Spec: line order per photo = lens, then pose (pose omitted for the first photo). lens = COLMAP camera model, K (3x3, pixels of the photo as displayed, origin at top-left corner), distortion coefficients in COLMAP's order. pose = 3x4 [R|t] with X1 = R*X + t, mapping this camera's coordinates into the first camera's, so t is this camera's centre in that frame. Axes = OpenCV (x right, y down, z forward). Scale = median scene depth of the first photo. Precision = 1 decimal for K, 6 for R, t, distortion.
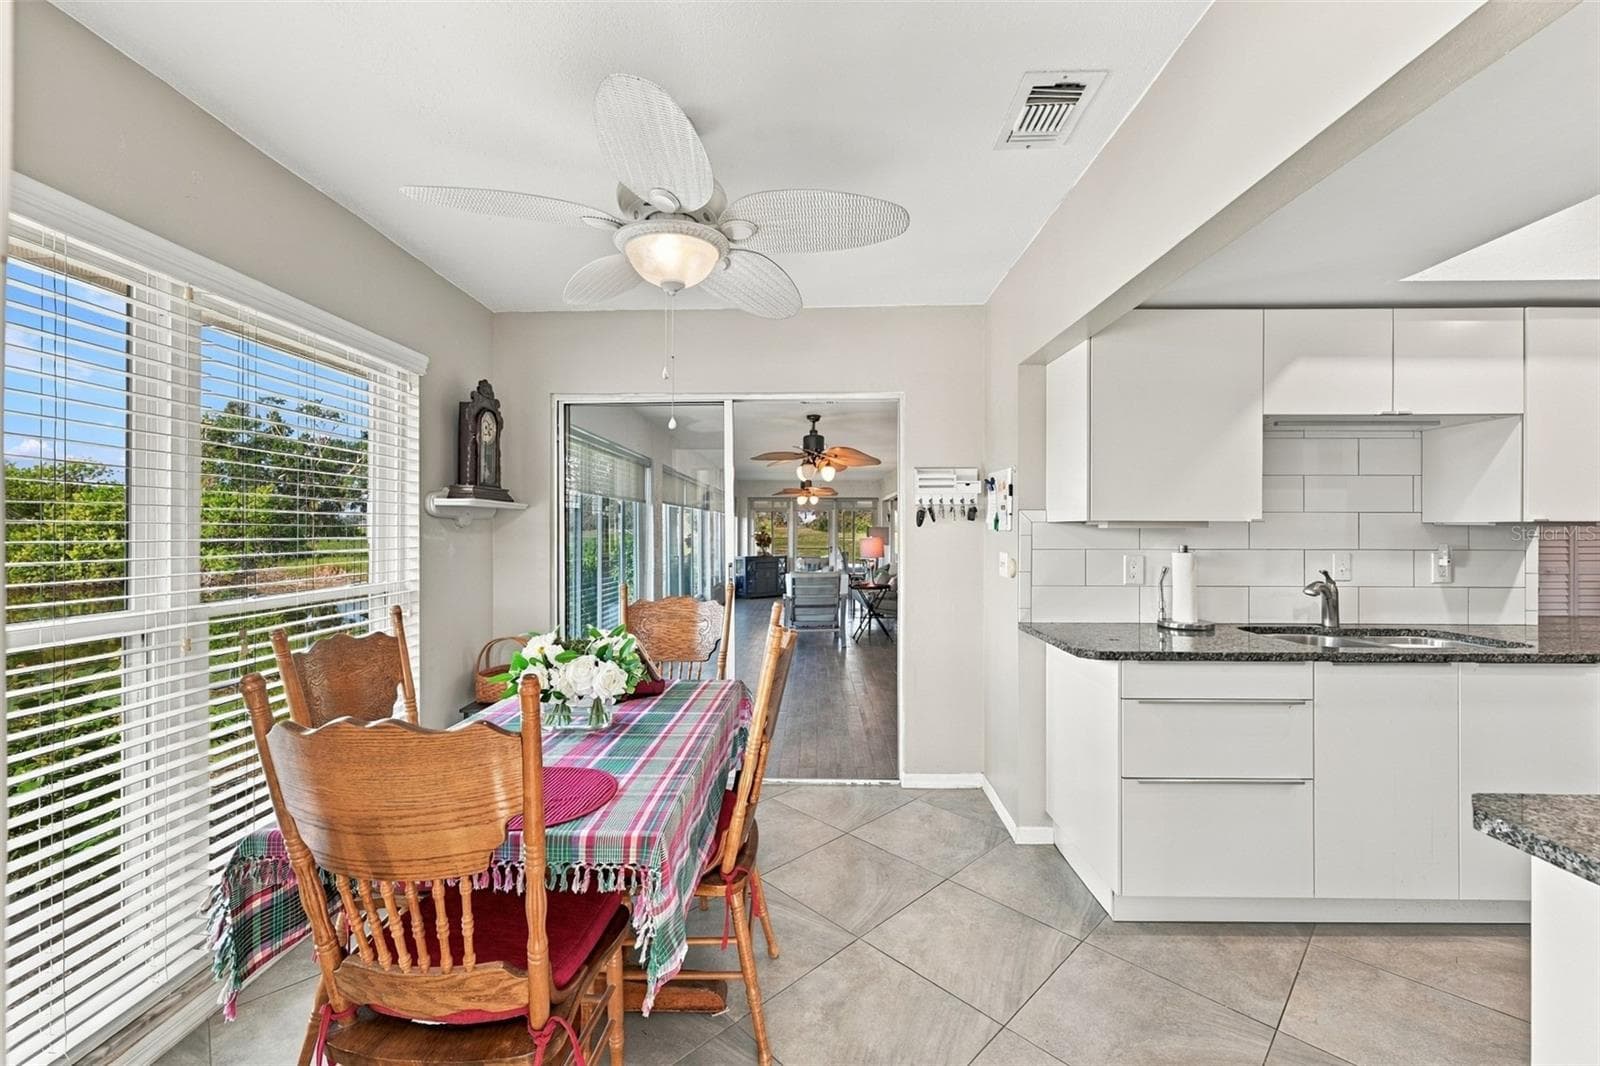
lens RADIAL K [[651.4, 0, 800.0], [0, 651.4, 536.6], [0, 0, 1]] dist [-0.001078, 0.000022]
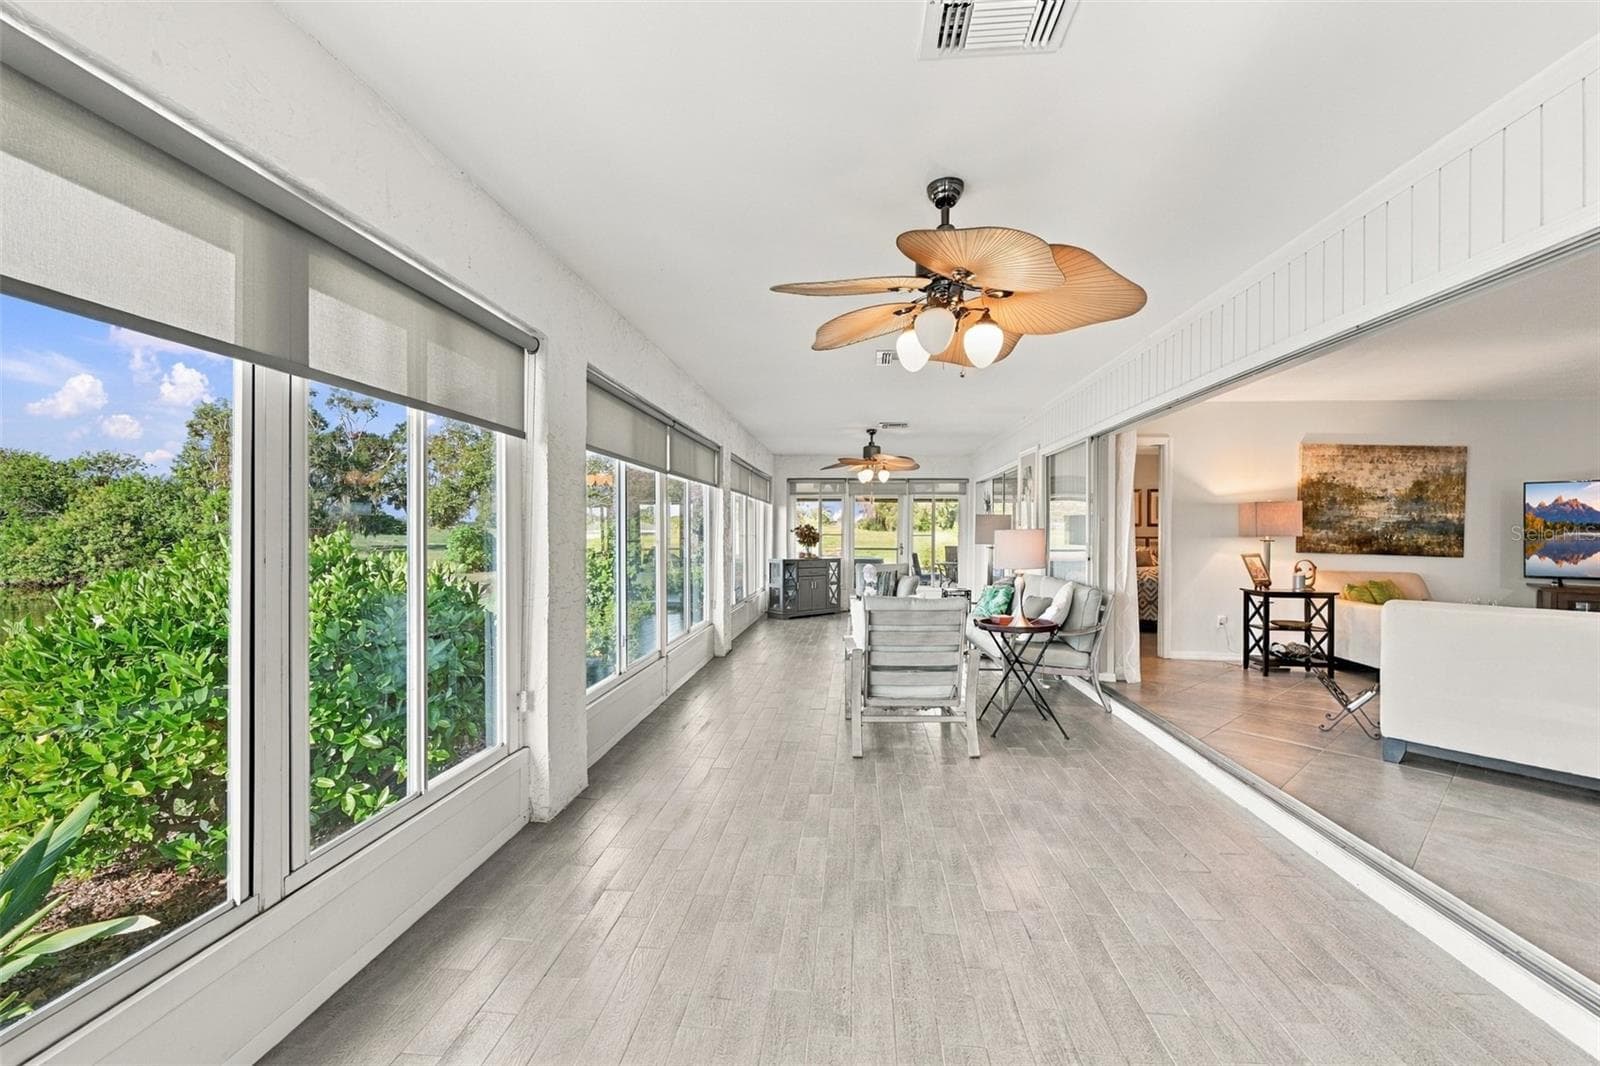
lens RADIAL K [[651.4, 0, 798.9], [0, 651.4, 535.7], [0, 0, 1]] dist [-0.001078, 0.000022]
pose [[0.997479, 0.005609, -0.070741, -0.015875], [-0.005635, 0.999984, -0.000159, 0.004979], [0.070739, 0.000558, 0.997495, 0.288487]]
